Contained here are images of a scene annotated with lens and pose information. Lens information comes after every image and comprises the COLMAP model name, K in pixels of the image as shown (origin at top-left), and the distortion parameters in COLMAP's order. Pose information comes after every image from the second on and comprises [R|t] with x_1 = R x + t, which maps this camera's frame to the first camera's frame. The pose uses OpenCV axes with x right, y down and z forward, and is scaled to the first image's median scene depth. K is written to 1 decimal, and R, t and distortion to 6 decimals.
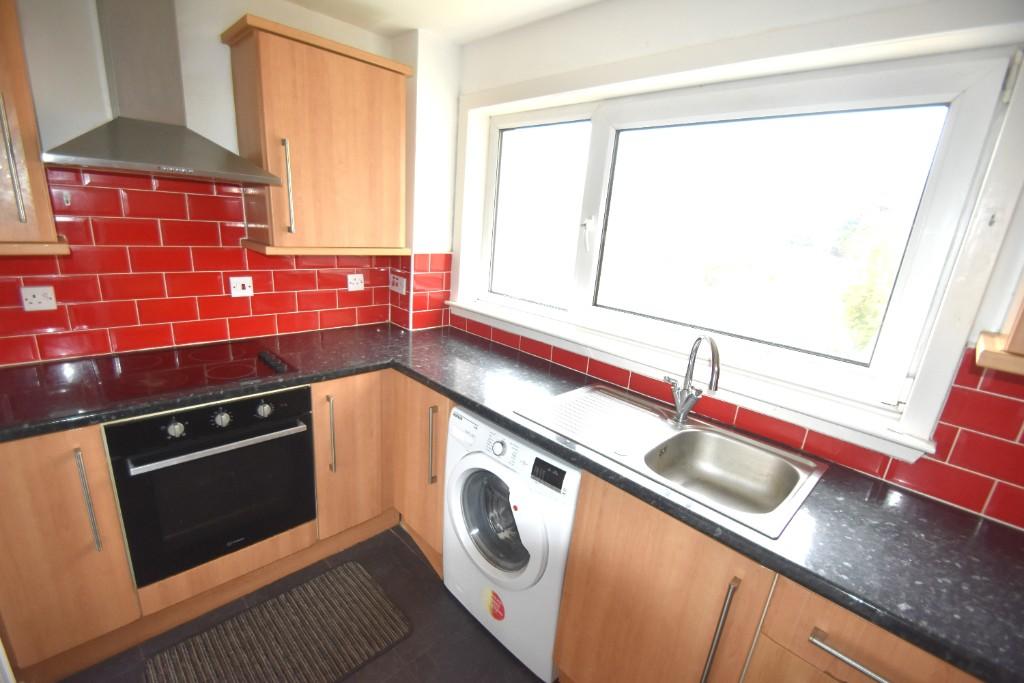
lens RADIAL K [[449.0, 0, 511.1], [0, 449.0, 347.3], [0, 0, 1]] dist [-0.000320, -0.000262]
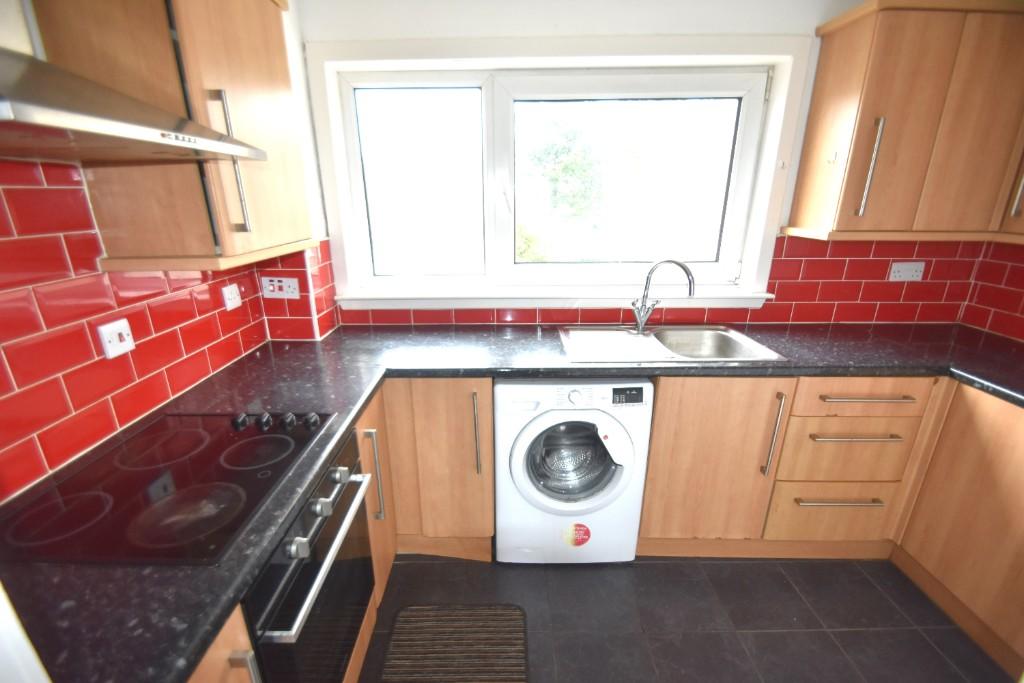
lens RADIAL K [[443.4, 0, 512.0], [0, 443.4, 341.5], [0, 0, 1]] dist [0.001314, -0.000092]
pose [[0.703567, -0.295908, 0.646090, -0.633687], [0.253093, 0.953904, 0.161278, -0.096164], [-0.664031, 0.050051, 0.746028, 0.220910]]
